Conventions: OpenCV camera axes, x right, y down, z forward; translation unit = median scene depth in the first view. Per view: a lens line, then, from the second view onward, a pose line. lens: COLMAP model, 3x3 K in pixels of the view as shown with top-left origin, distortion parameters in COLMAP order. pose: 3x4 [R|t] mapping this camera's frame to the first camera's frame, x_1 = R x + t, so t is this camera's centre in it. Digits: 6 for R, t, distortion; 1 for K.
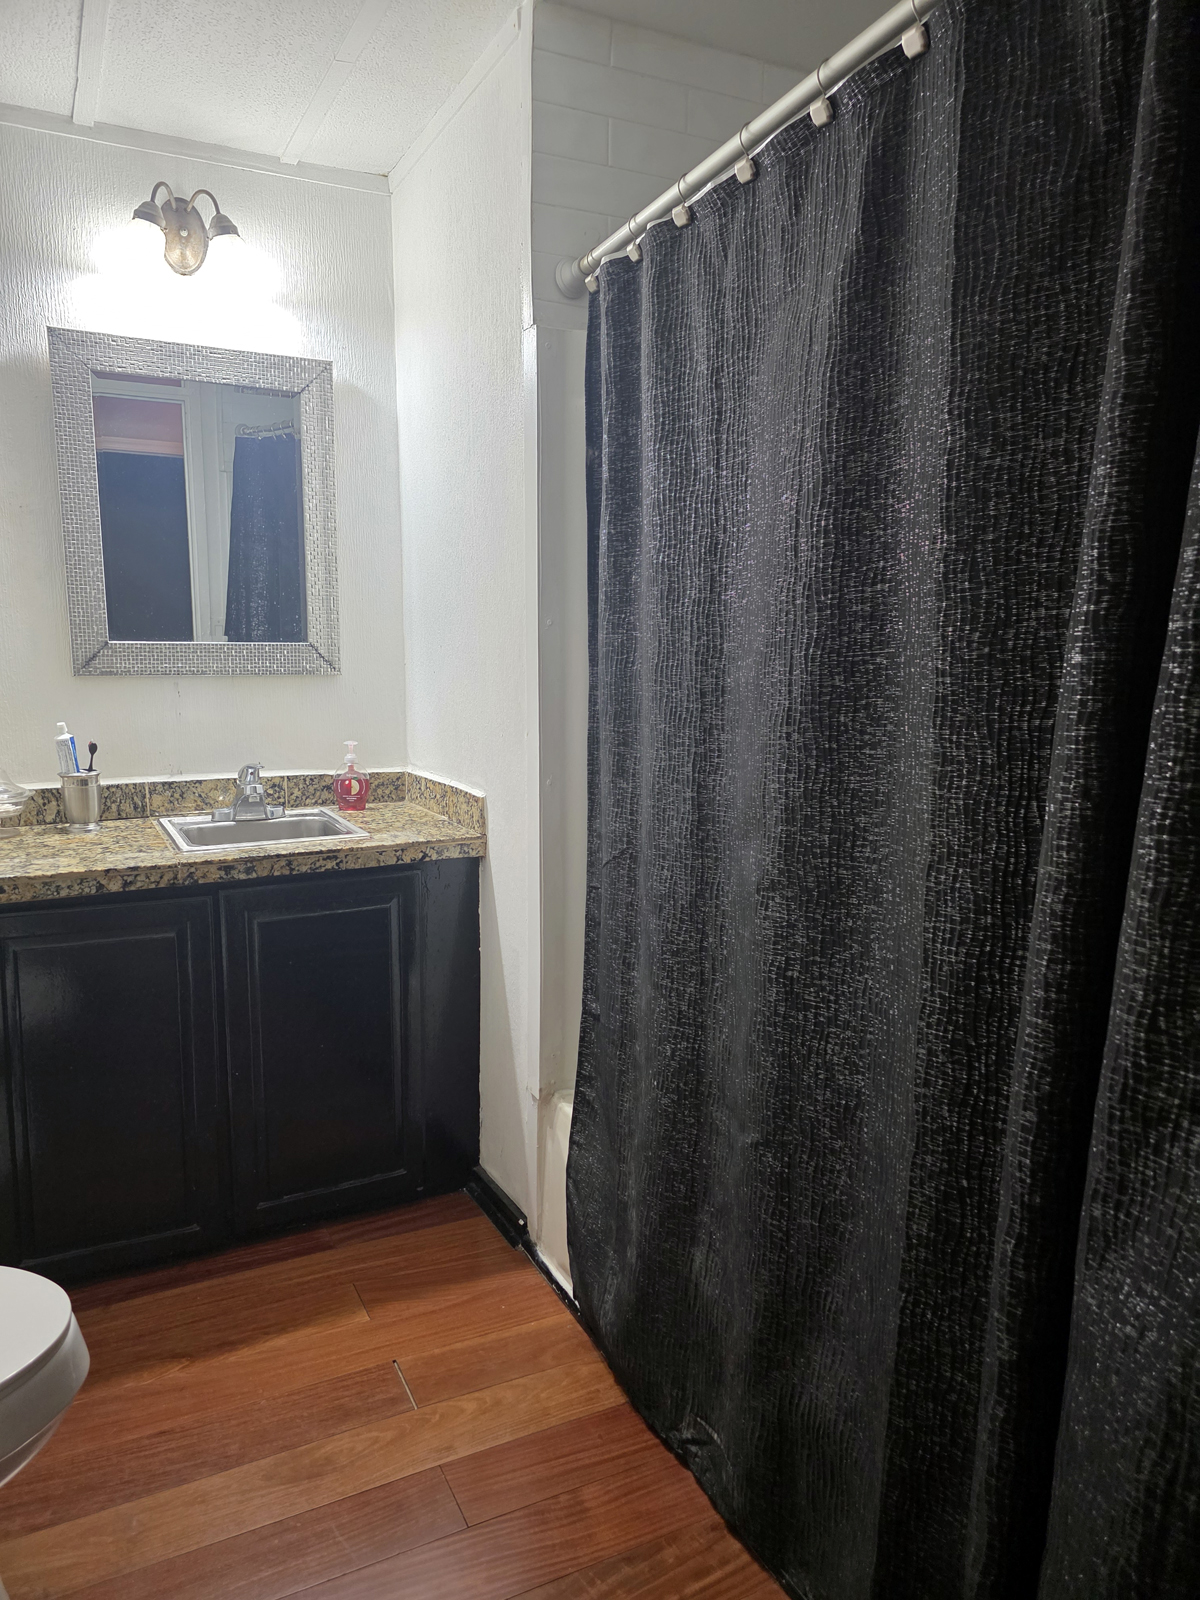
lens RADIAL K [[1056.1, 0, 594.8], [0, 1056.1, 820.0], [0, 0, 1]] dist [0.068817, -0.064212]
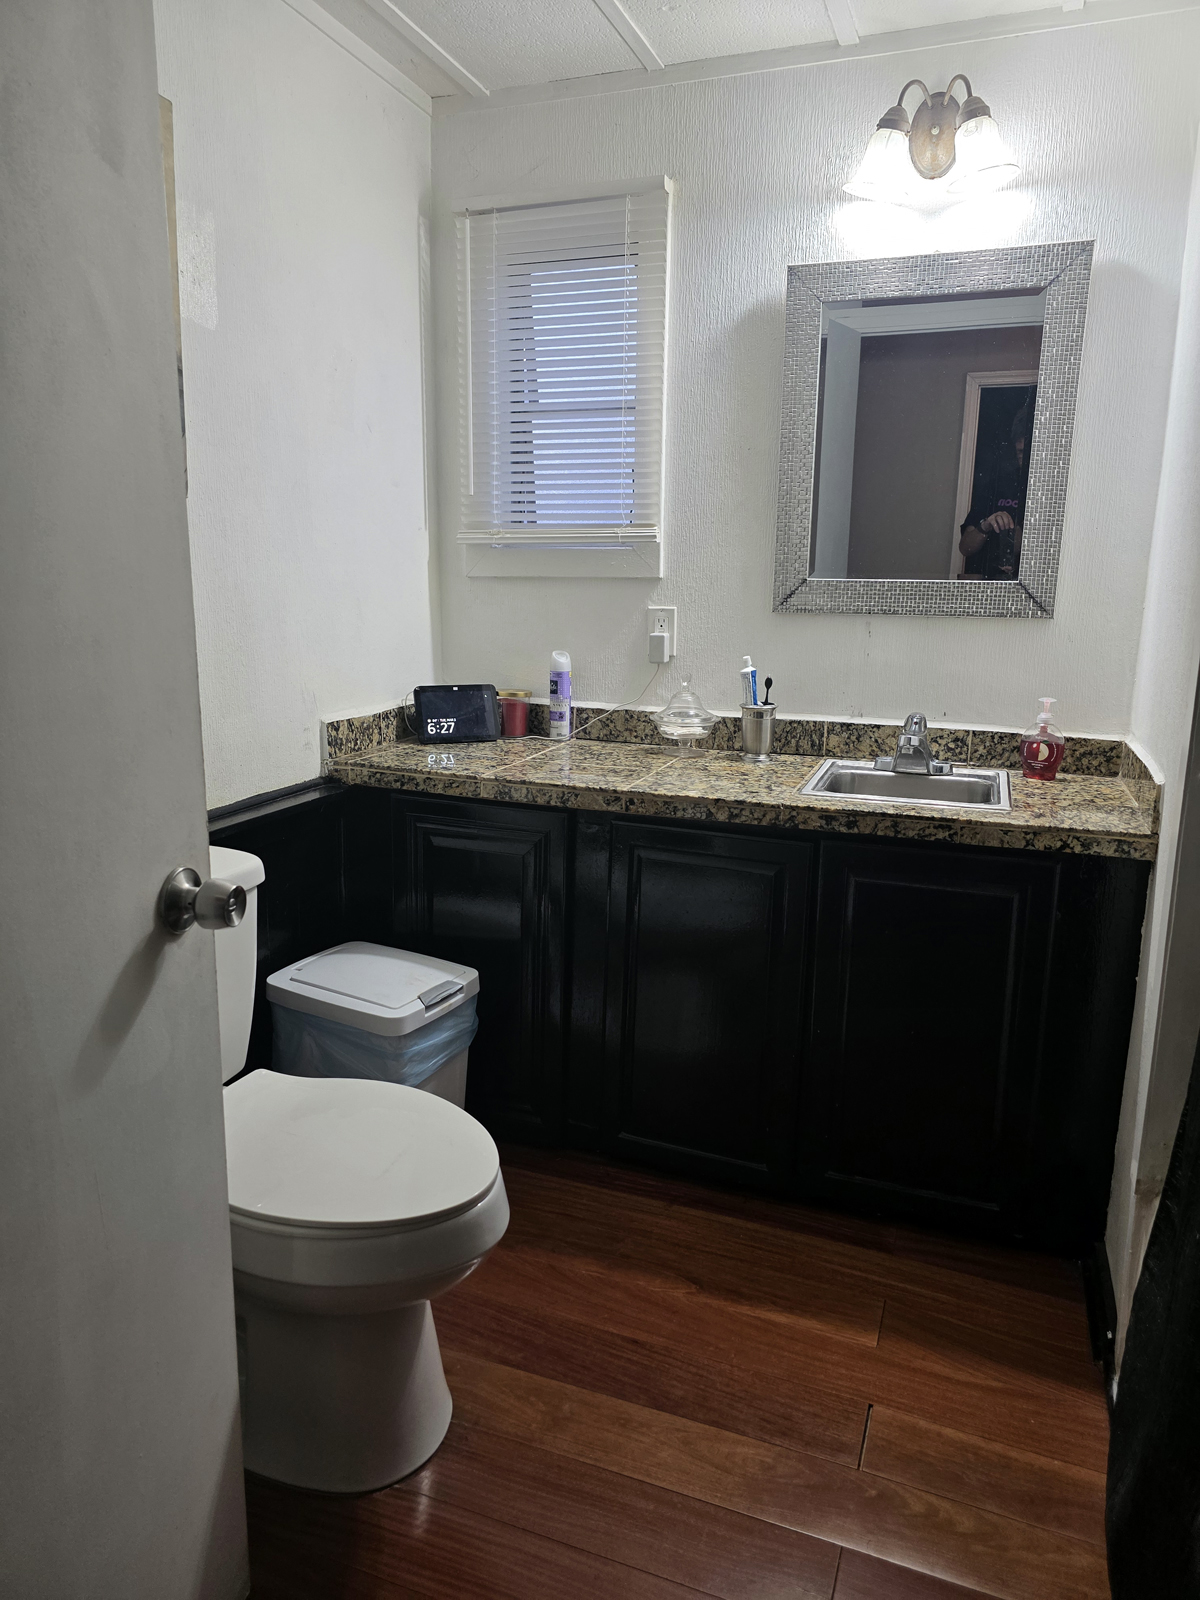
lens RADIAL K [[1070.0, 0, 599.3], [0, 1070.0, 797.9], [0, 0, 1]] dist [0.071689, -0.068085]
pose [[0.686273, 0.156986, -0.710200, 0.172950], [-0.135852, 0.986913, 0.086877, -0.025145], [0.714544, 0.036860, 0.698618, 0.164518]]
